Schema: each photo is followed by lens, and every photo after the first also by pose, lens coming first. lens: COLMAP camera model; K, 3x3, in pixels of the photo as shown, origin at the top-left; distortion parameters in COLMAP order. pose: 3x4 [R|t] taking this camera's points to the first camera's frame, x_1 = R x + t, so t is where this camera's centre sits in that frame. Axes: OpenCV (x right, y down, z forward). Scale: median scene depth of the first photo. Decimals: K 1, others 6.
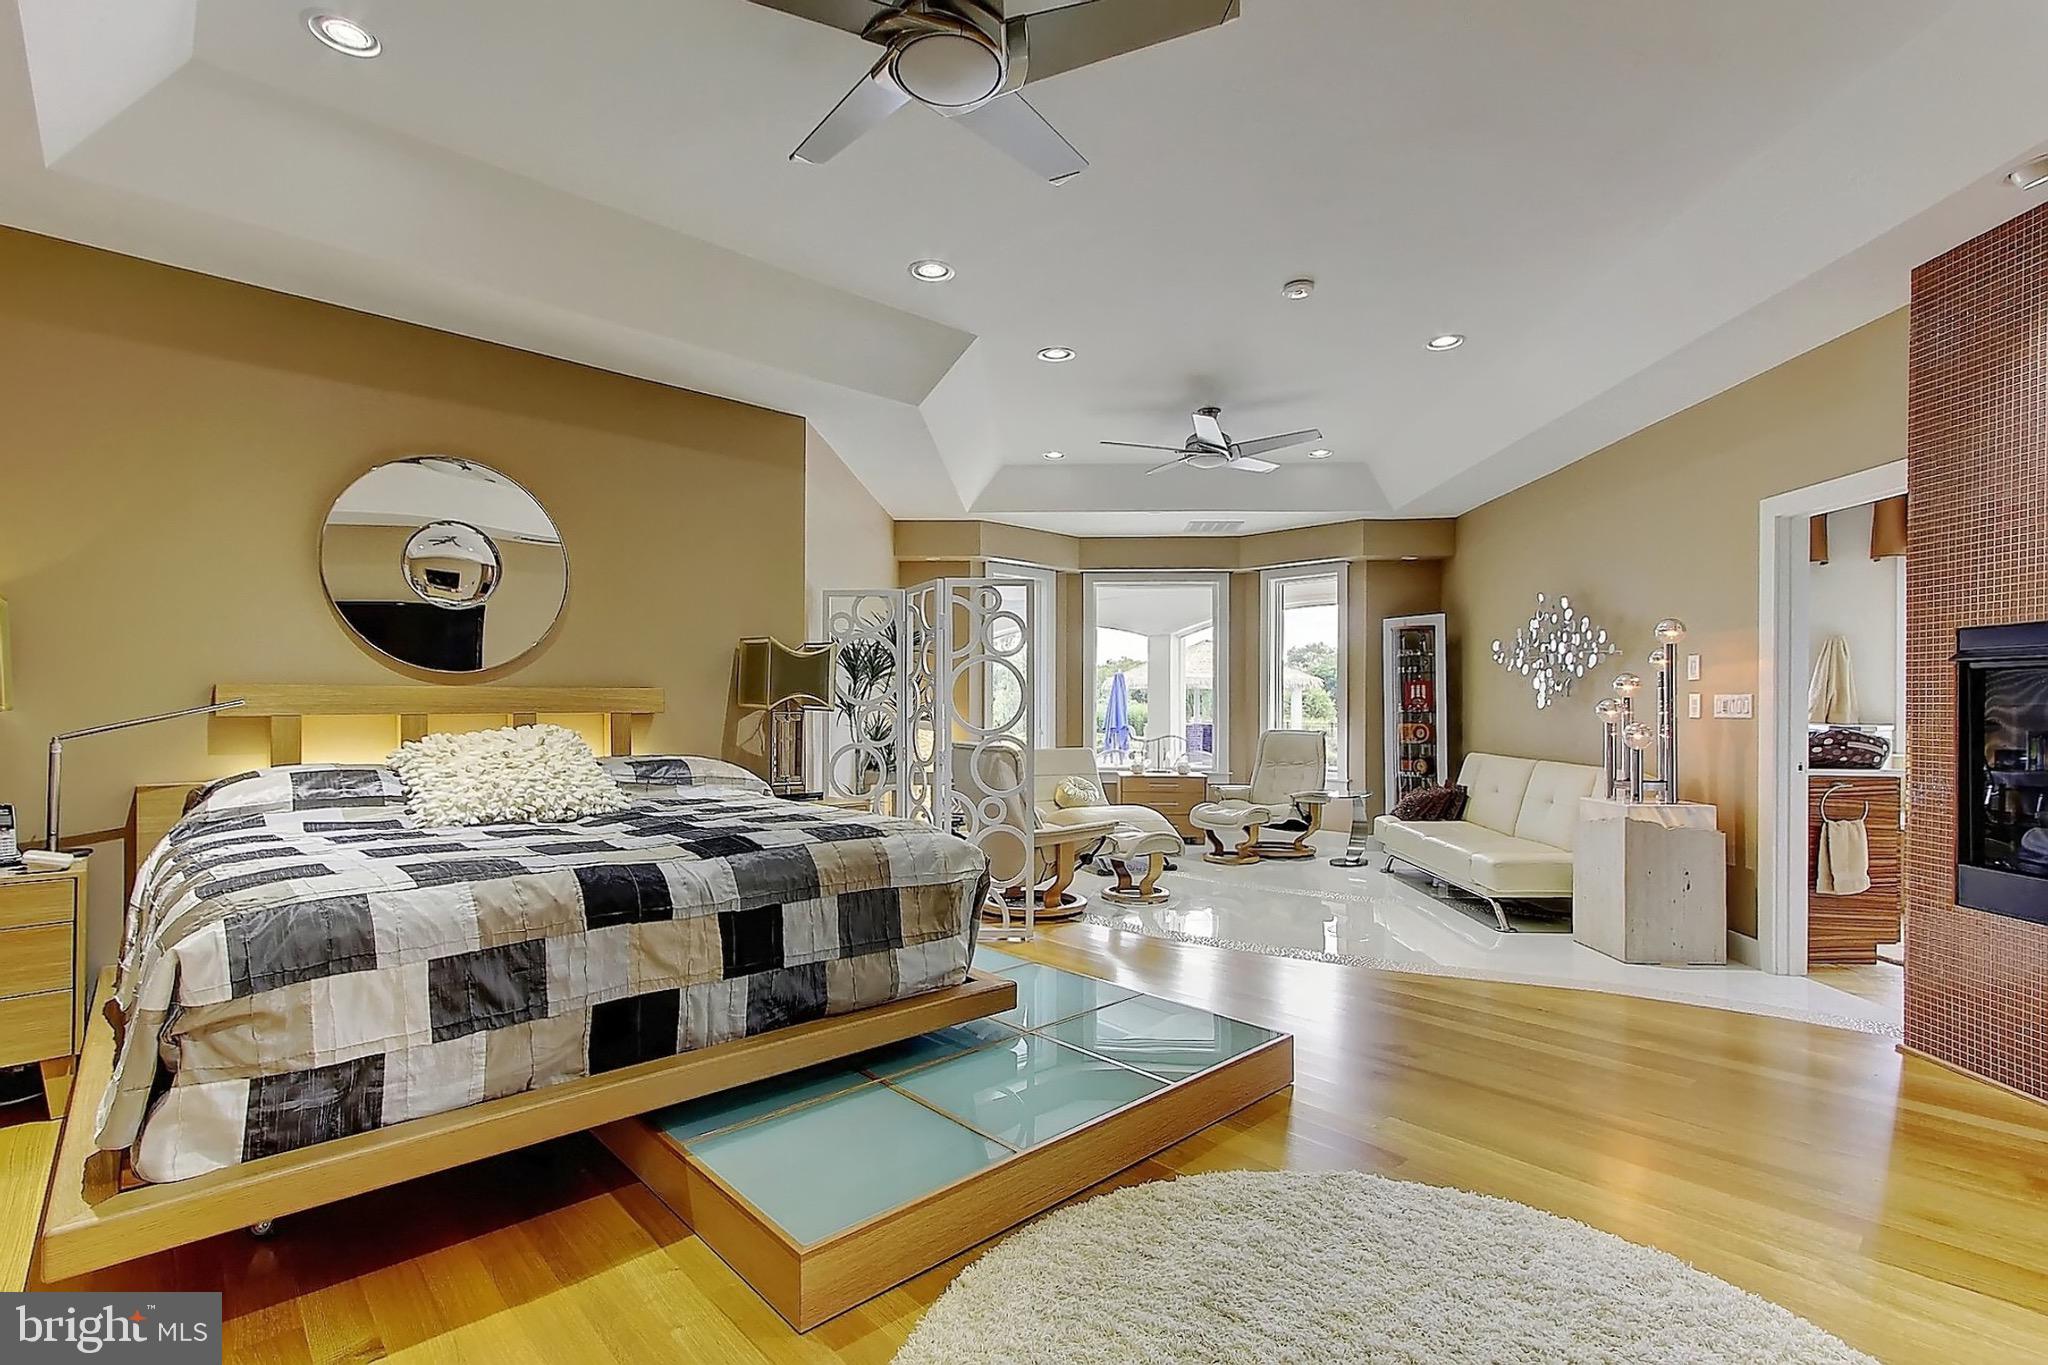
lens RADIAL K [[924.9, 0, 1002.2], [0, 924.9, 672.8], [0, 0, 1]] dist [0.007465, -0.000246]
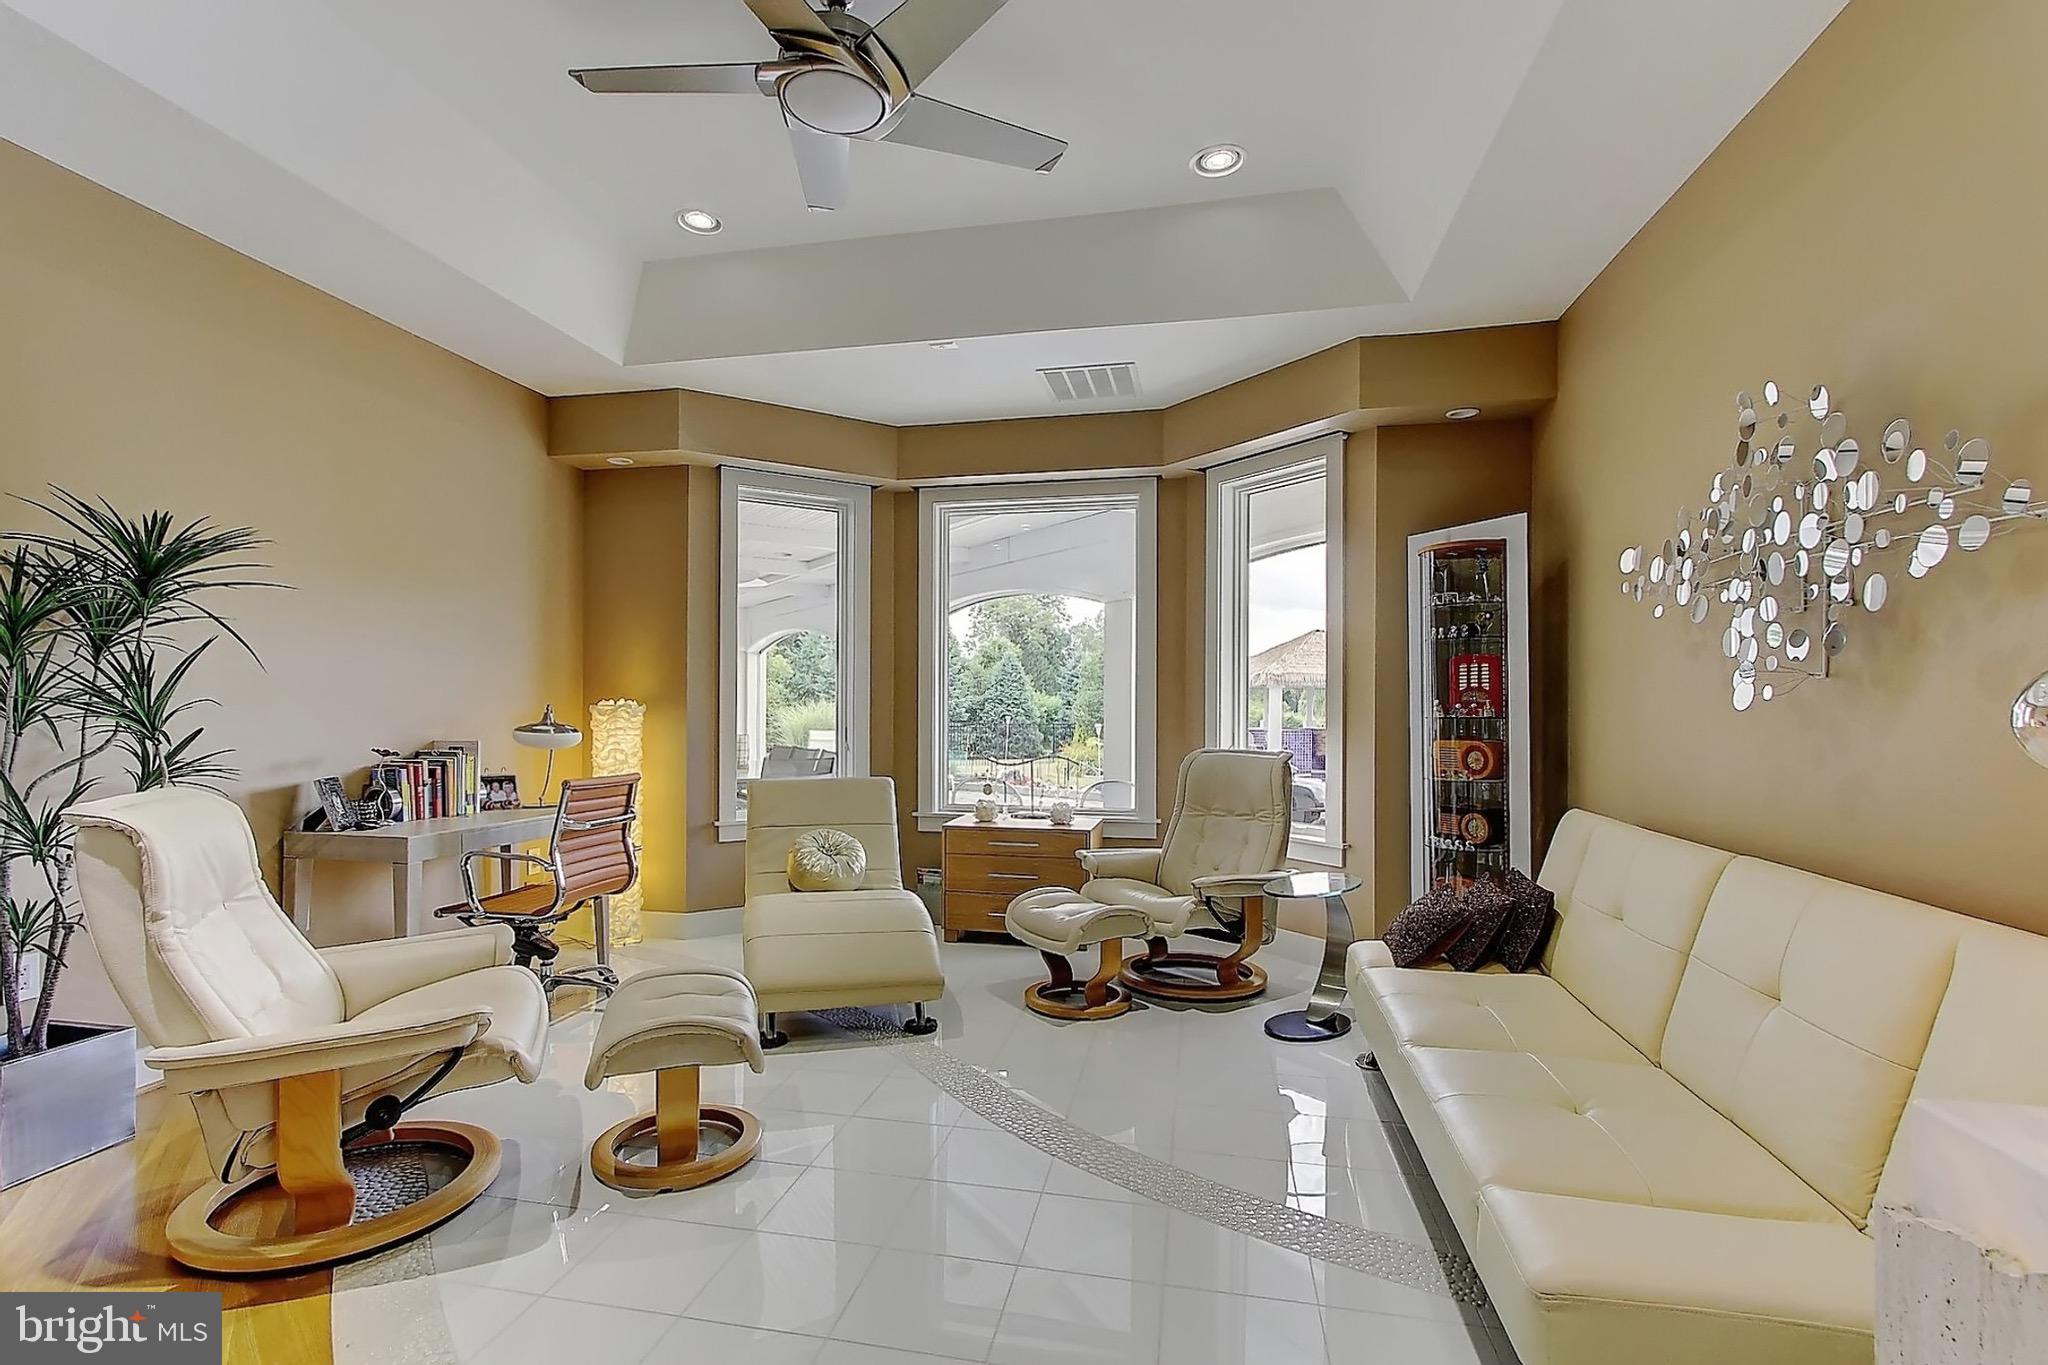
lens RADIAL K [[895.9, 0, 1024.0], [0, 895.9, 682.5], [0, 0, 1]] dist [0.014388, -0.000001]
pose [[0.987214, -0.006025, -0.159285, 0.292618], [0.007152, 0.999953, 0.006499, 0.019291], [0.159239, -0.007555, 0.987211, 0.492936]]
